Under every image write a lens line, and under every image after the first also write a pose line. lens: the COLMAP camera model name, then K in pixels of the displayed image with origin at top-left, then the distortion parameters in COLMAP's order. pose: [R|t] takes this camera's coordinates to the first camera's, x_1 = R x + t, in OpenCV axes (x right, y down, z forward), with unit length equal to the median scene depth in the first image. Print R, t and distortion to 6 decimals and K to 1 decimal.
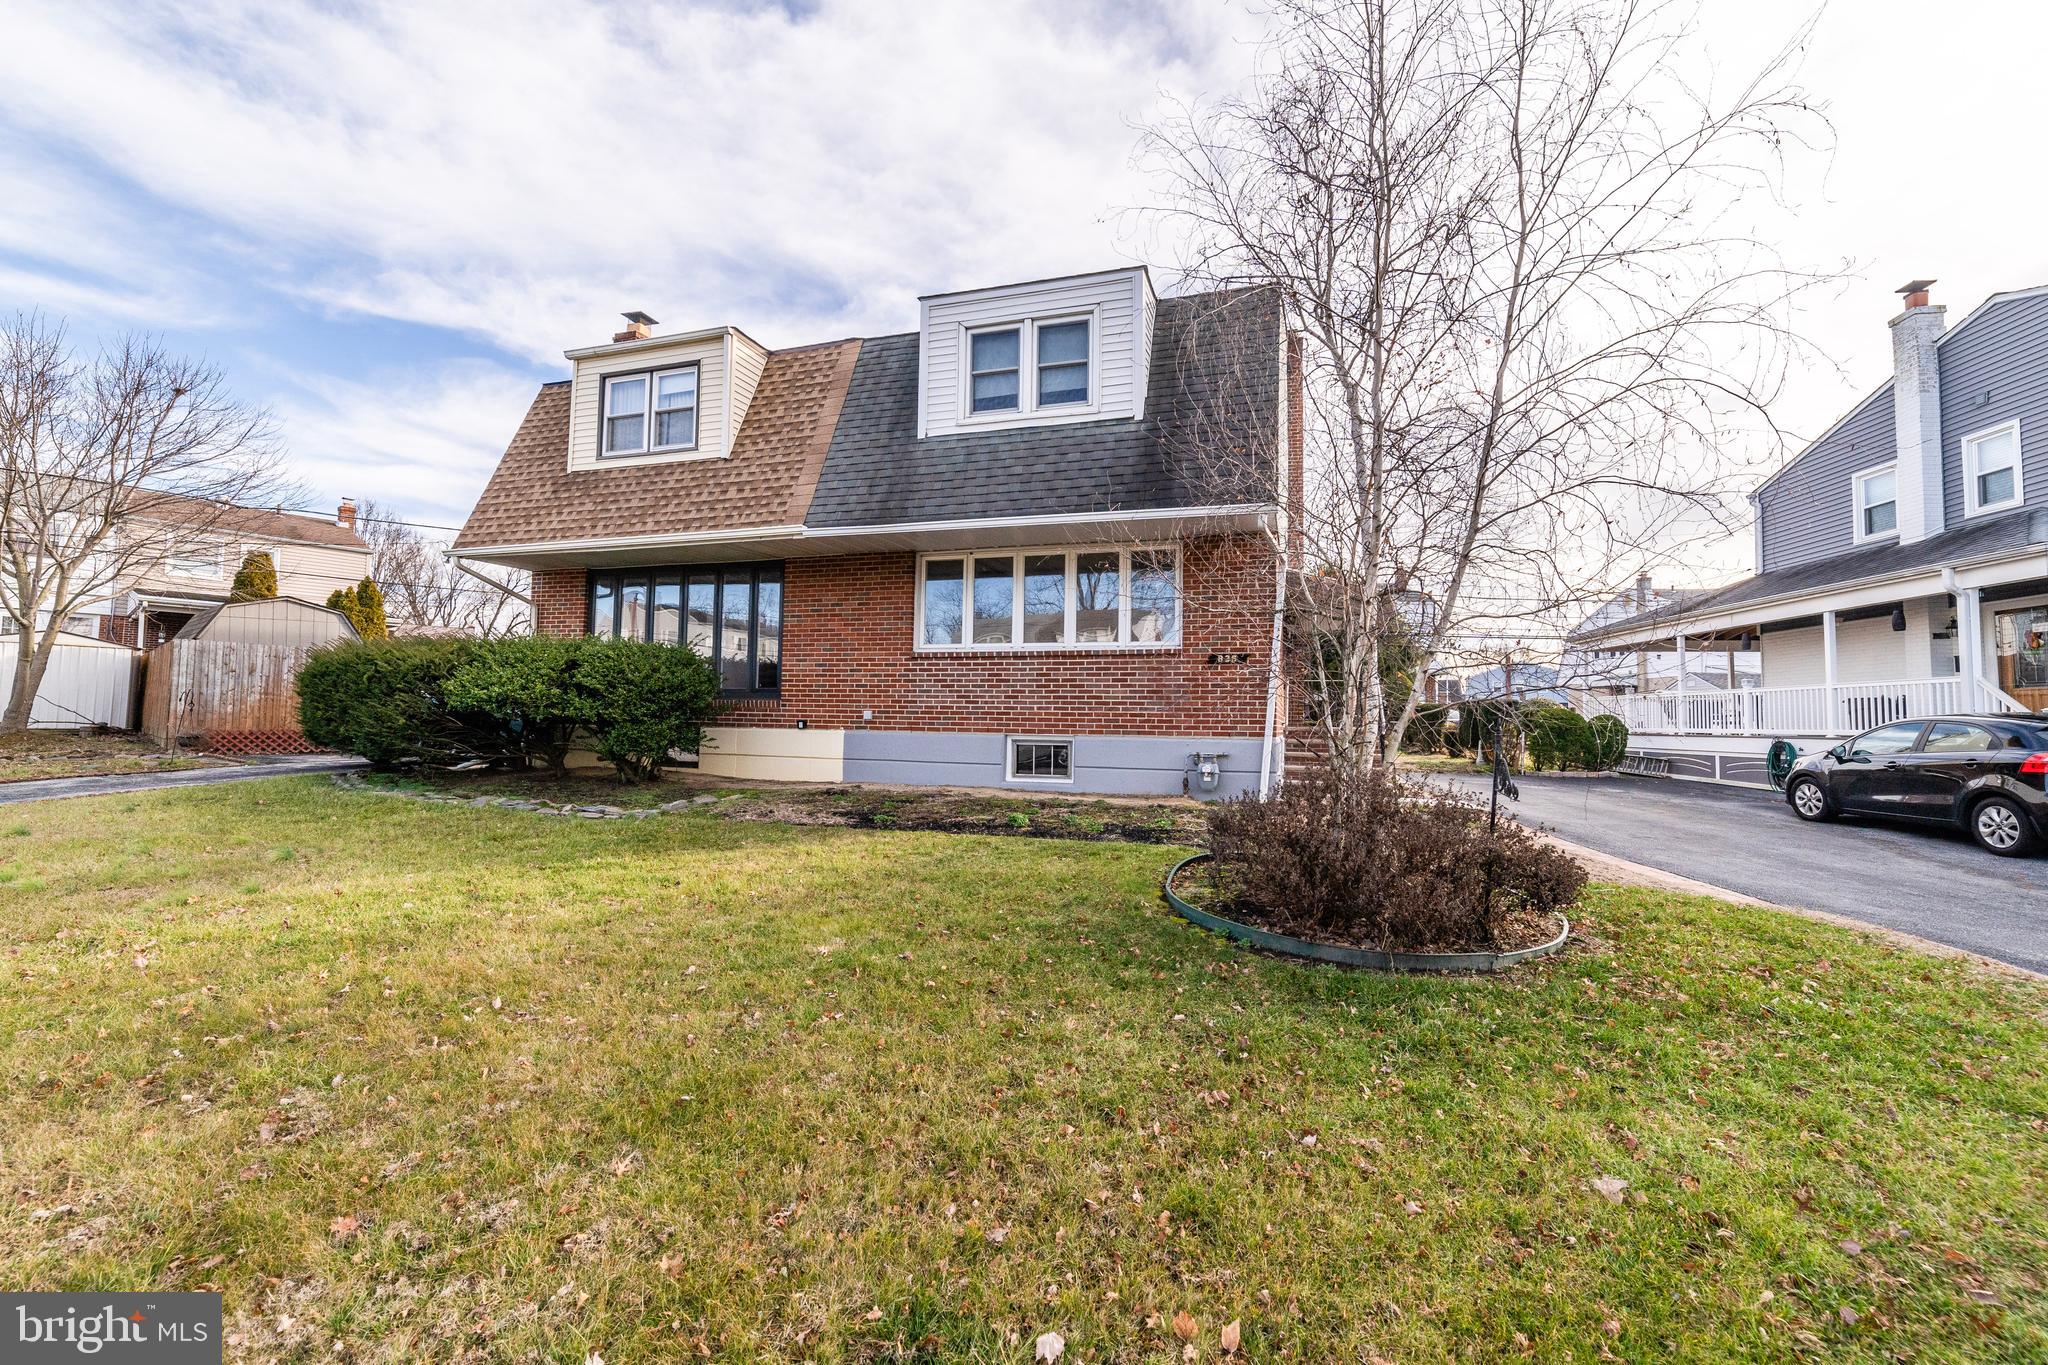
lens RADIAL K [[833.4, 0, 1058.6], [0, 833.4, 574.0], [0, 0, 1]] dist [-0.009947, 0.007259]
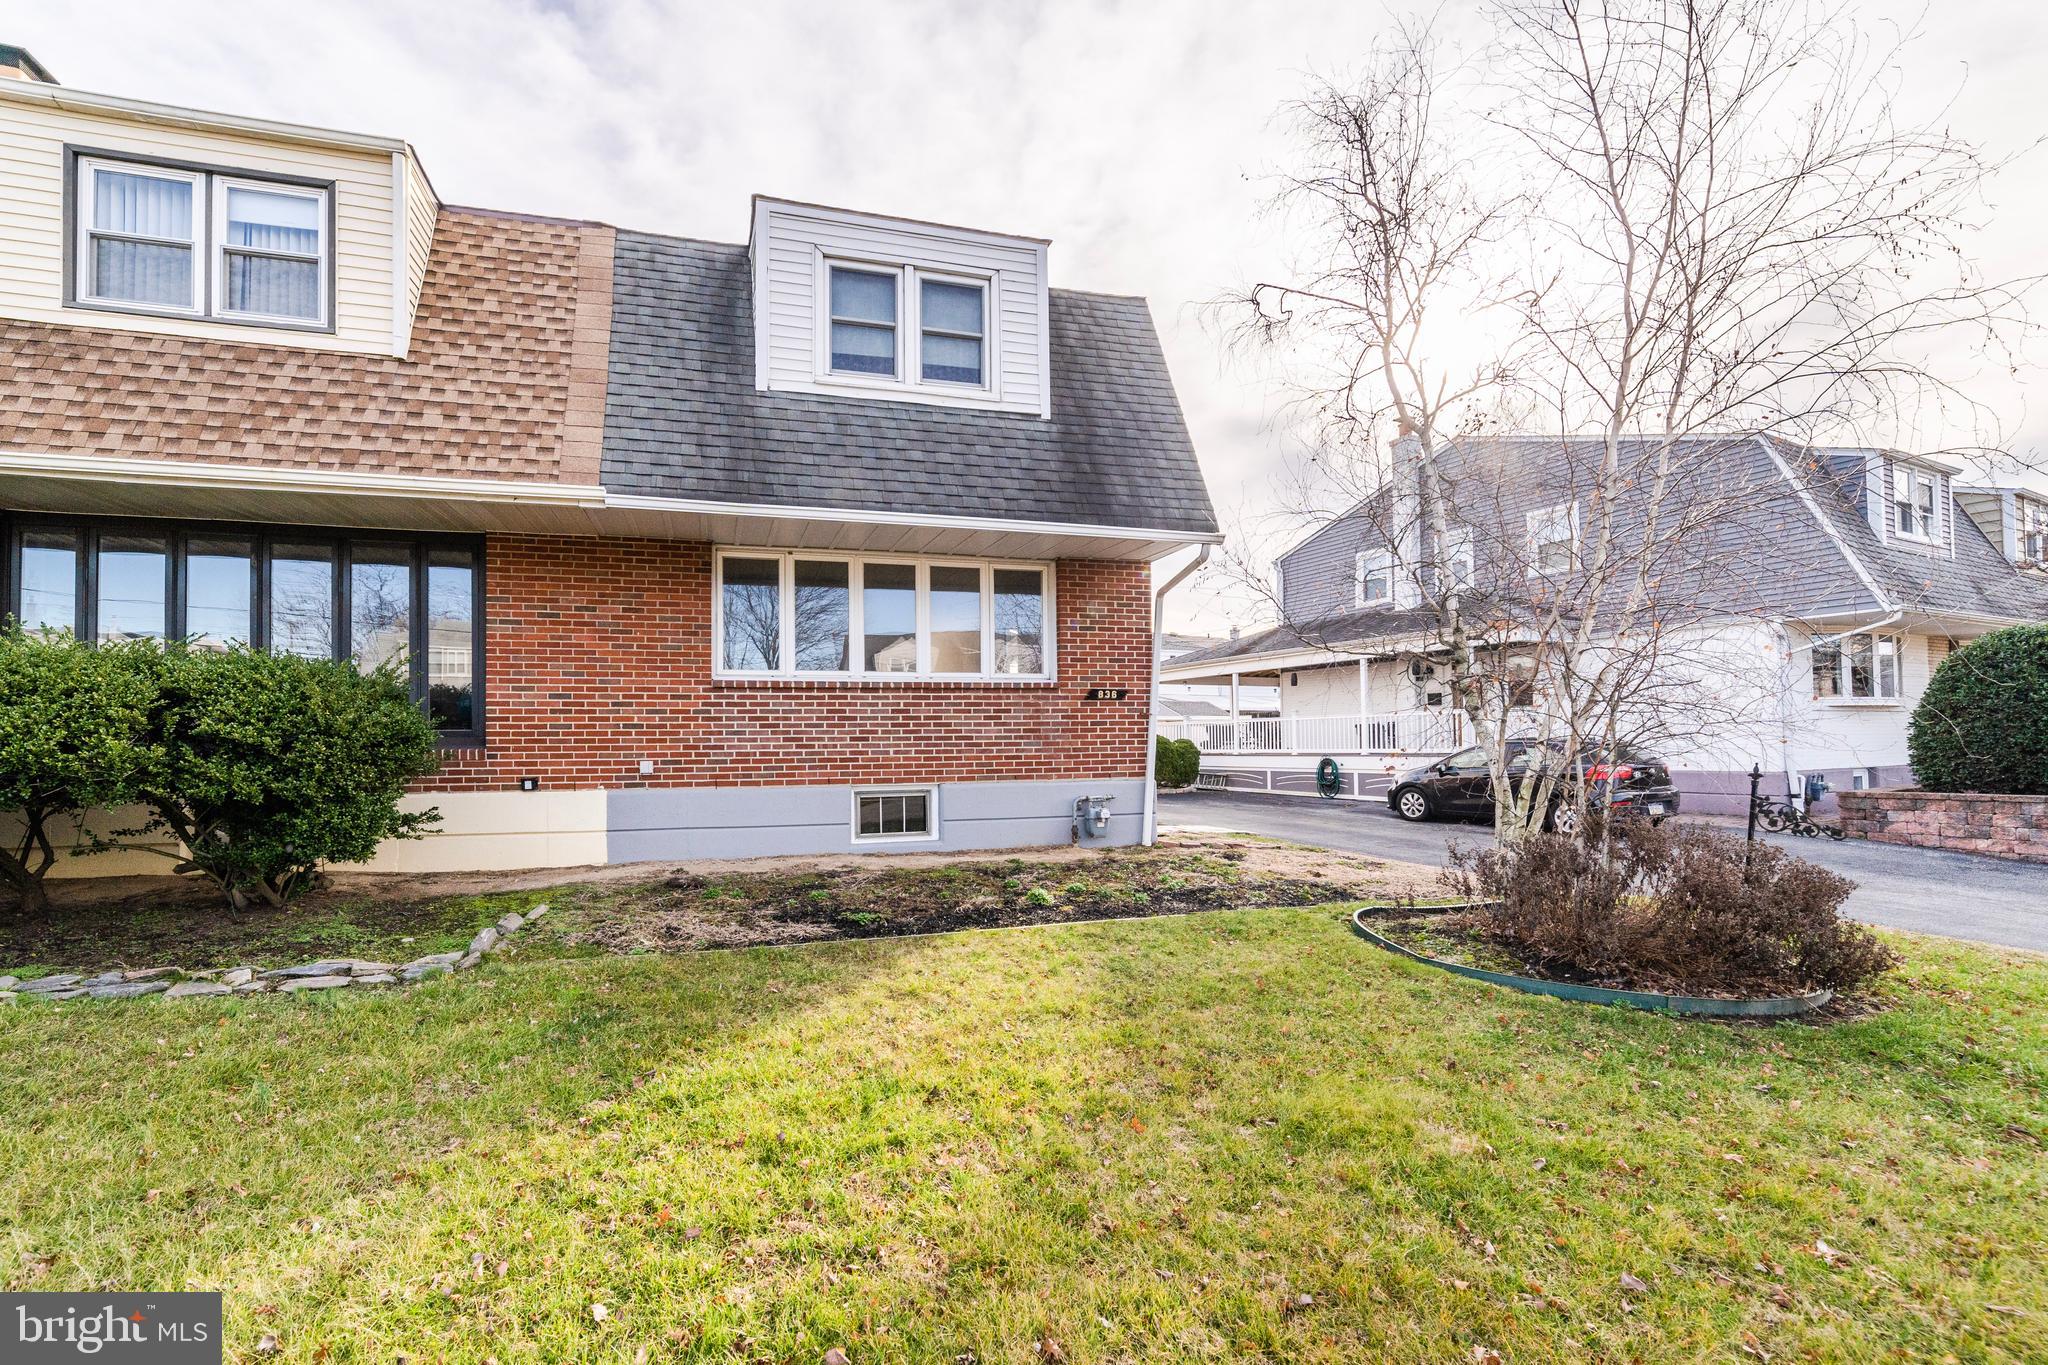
lens RADIAL K [[856.7, 0, 928.9], [0, 856.7, 631.8], [0, 0, 1]] dist [-0.010713, 0.008877]
pose [[0.845282, 0.045161, 0.532409, -0.429141], [-0.070423, 0.997146, 0.027226, 0.018056], [-0.529660, -0.060507, 0.846049, 0.270597]]
